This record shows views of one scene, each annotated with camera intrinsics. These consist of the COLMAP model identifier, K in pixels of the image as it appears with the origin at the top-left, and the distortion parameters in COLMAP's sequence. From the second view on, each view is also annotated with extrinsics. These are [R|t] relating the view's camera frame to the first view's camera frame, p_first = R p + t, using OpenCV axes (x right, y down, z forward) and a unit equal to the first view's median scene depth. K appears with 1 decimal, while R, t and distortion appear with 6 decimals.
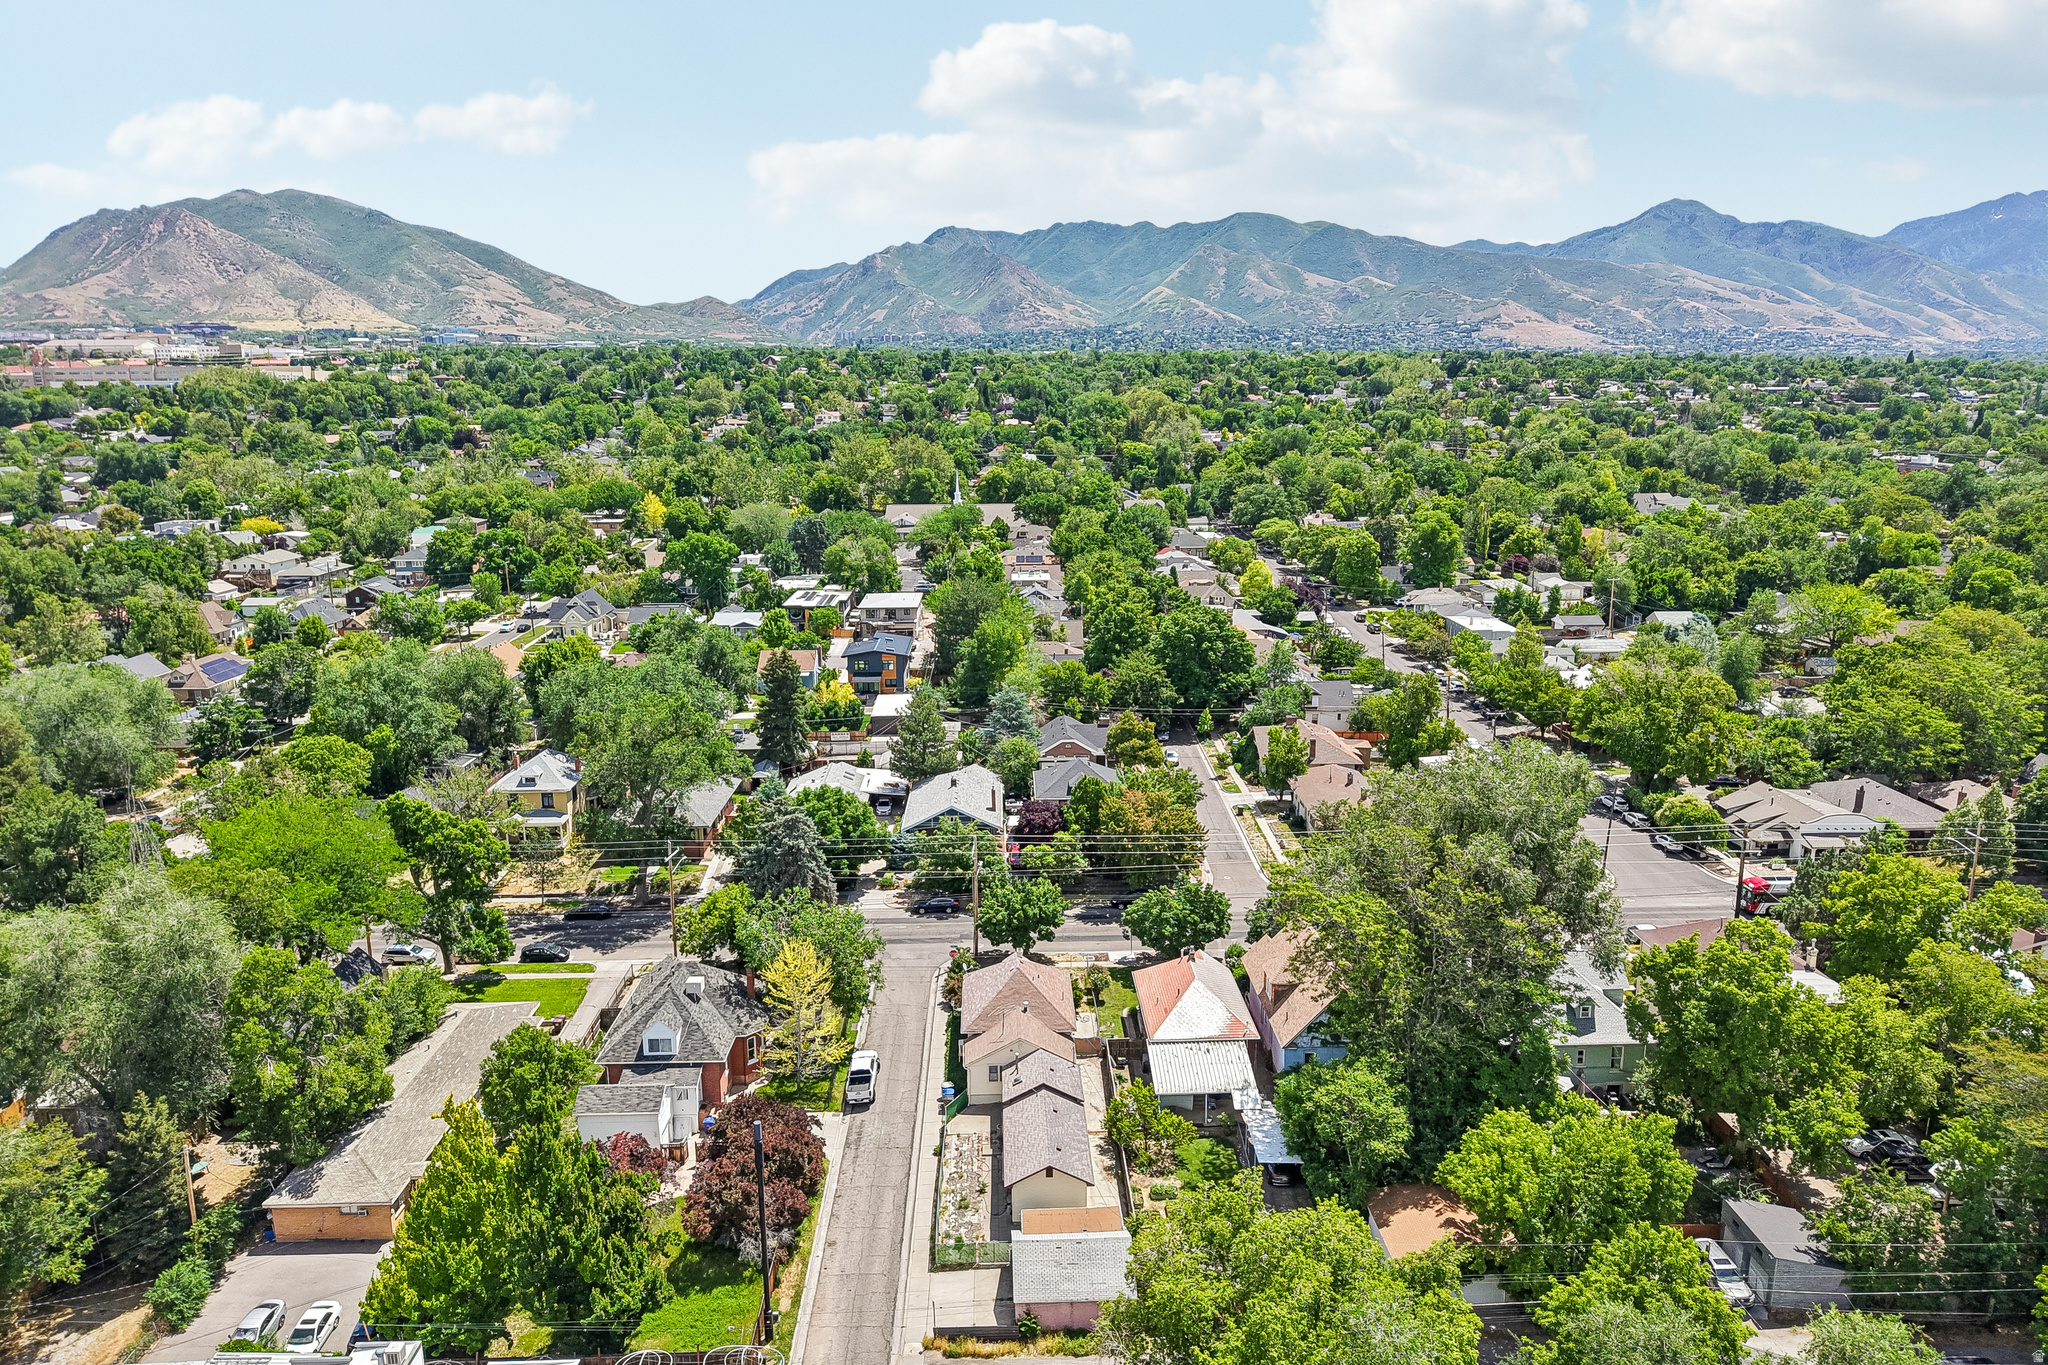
lens RADIAL K [[1366.7, 0, 1024.0], [0, 1366.7, 682.5], [0, 0, 1]] dist [0.051106, -0.070637]
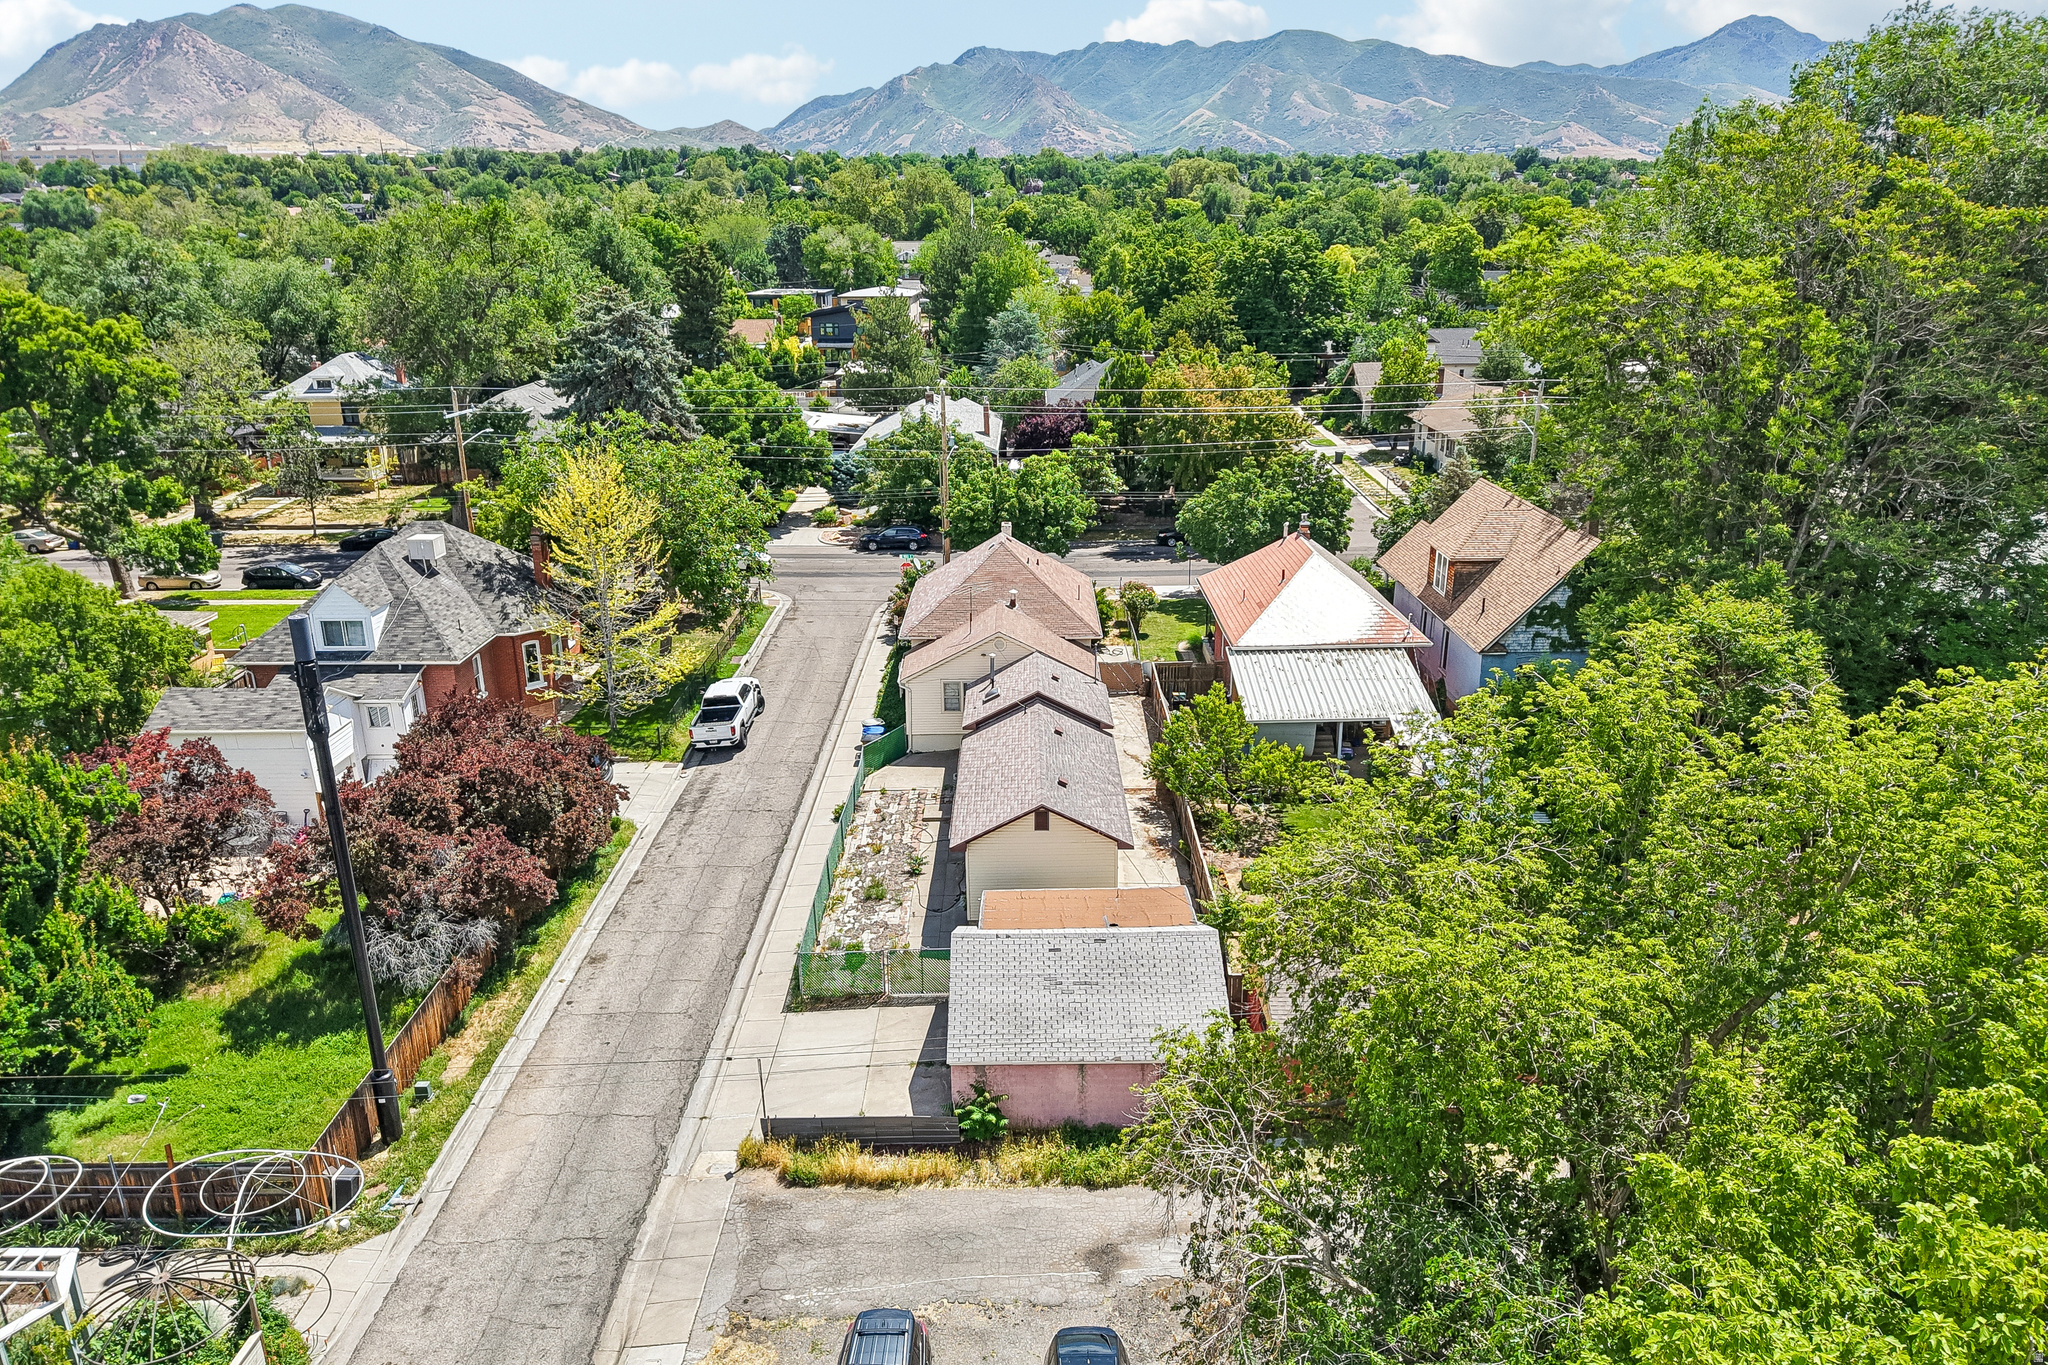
lens RADIAL K [[1375.1, 0, 1022.8], [0, 1375.1, 668.9], [0, 0, 1]] dist [0.058795, -0.069832]
pose [[0.999725, 0.007779, -0.022119, 0.018679], [-0.005530, 0.994977, 0.099955, 0.213485], [0.022786, -0.099805, 0.994746, 0.438656]]
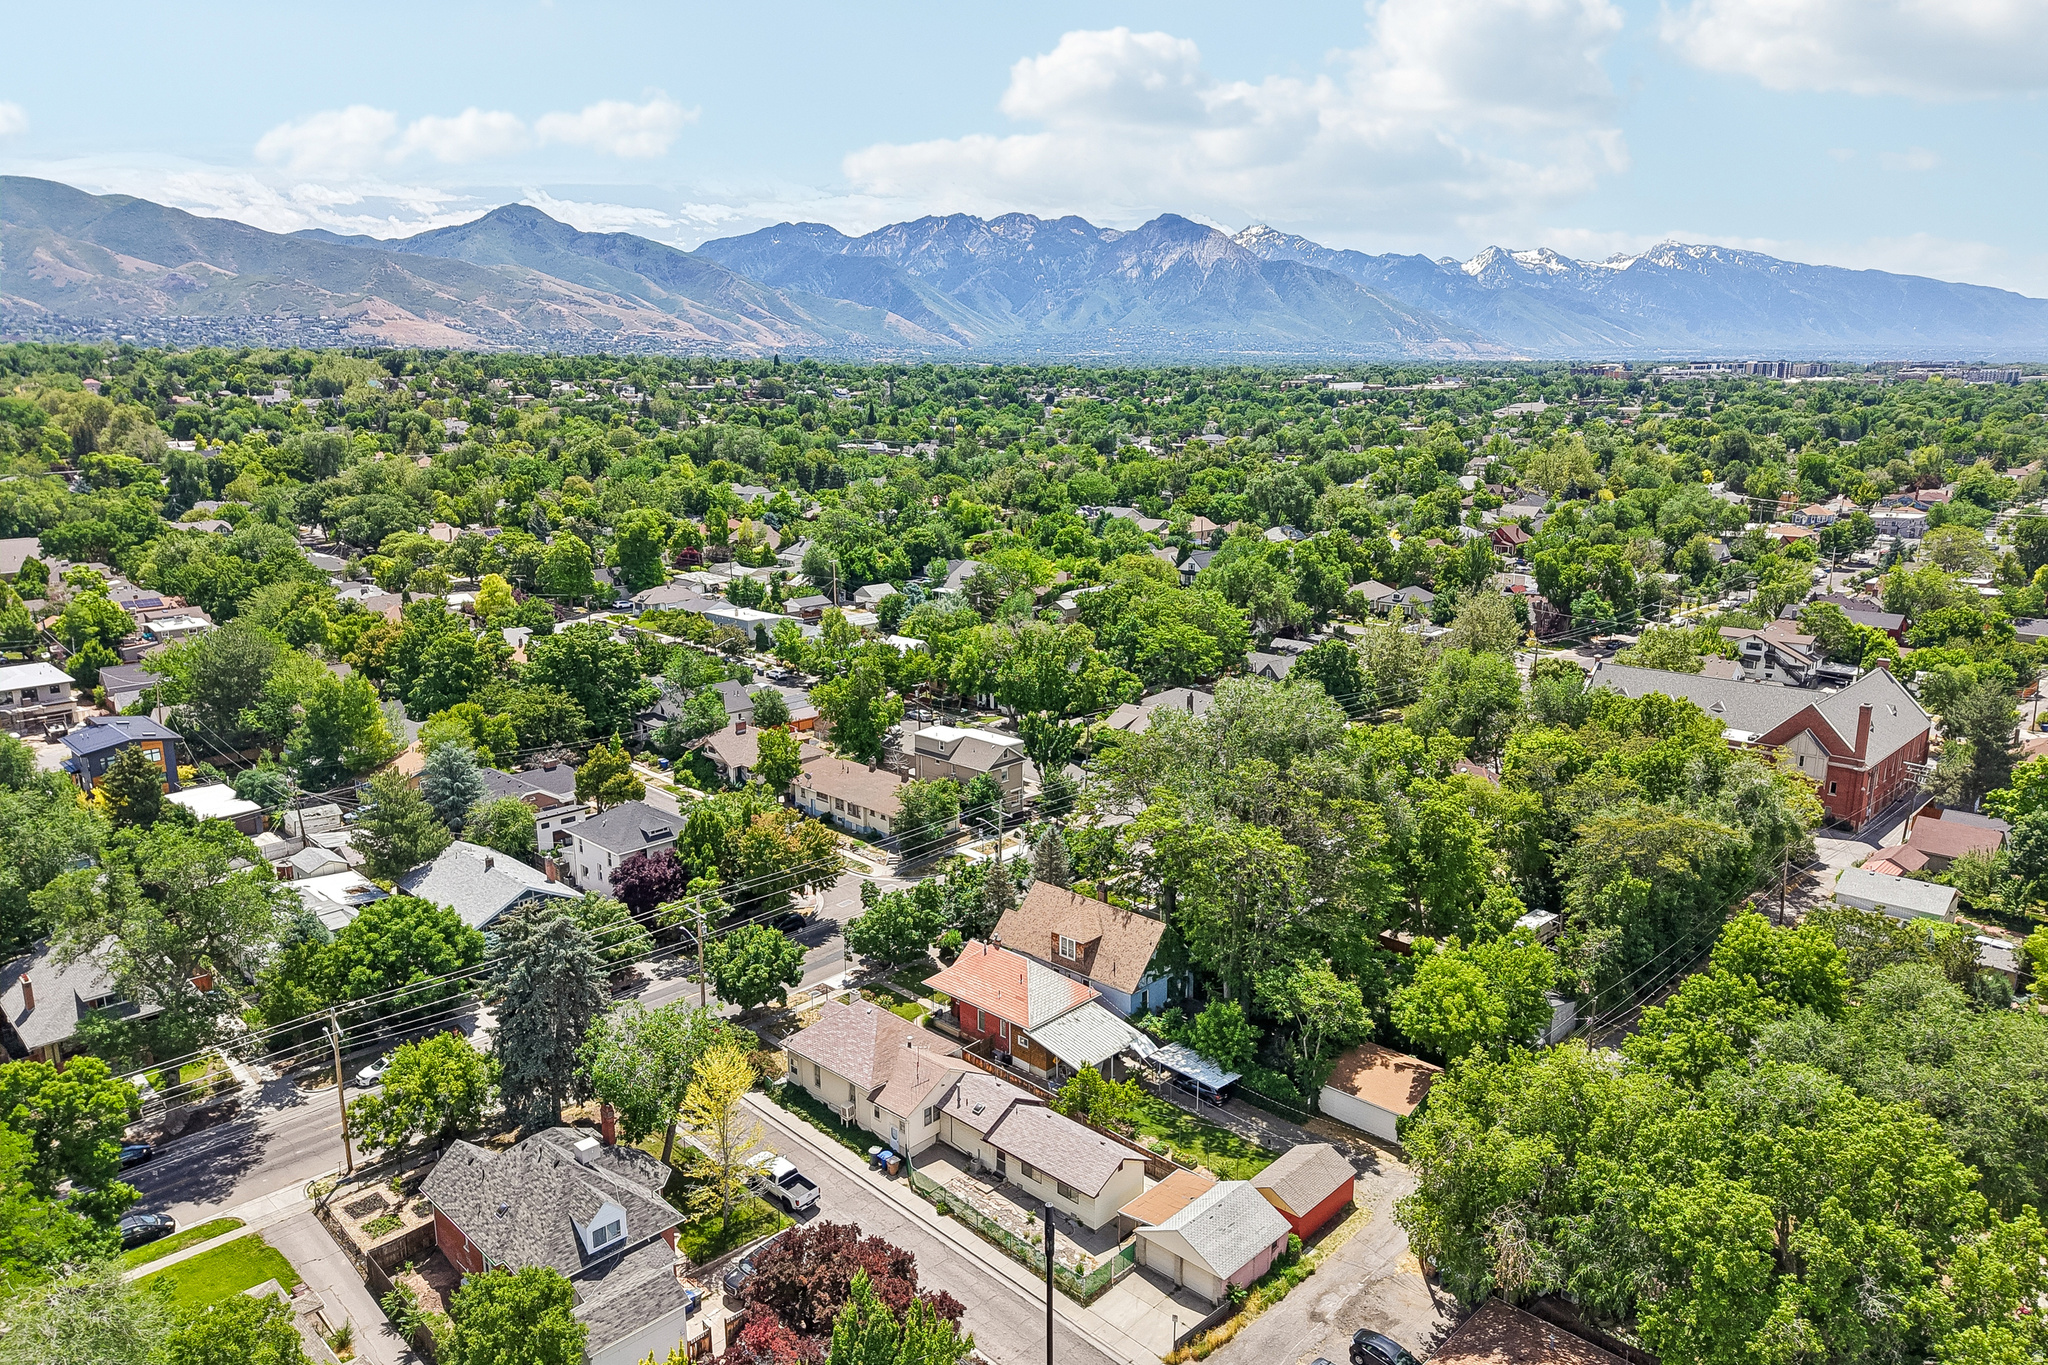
lens RADIAL K [[1375.1, 0, 1022.8], [0, 1375.1, 668.9], [0, 0, 1]] dist [0.058795, -0.069832]
pose [[0.726041, -0.144921, 0.672207, -0.554059], [0.151920, 0.987190, 0.048742, -0.051279], [-0.670660, 0.066733, 0.738757, 0.232915]]
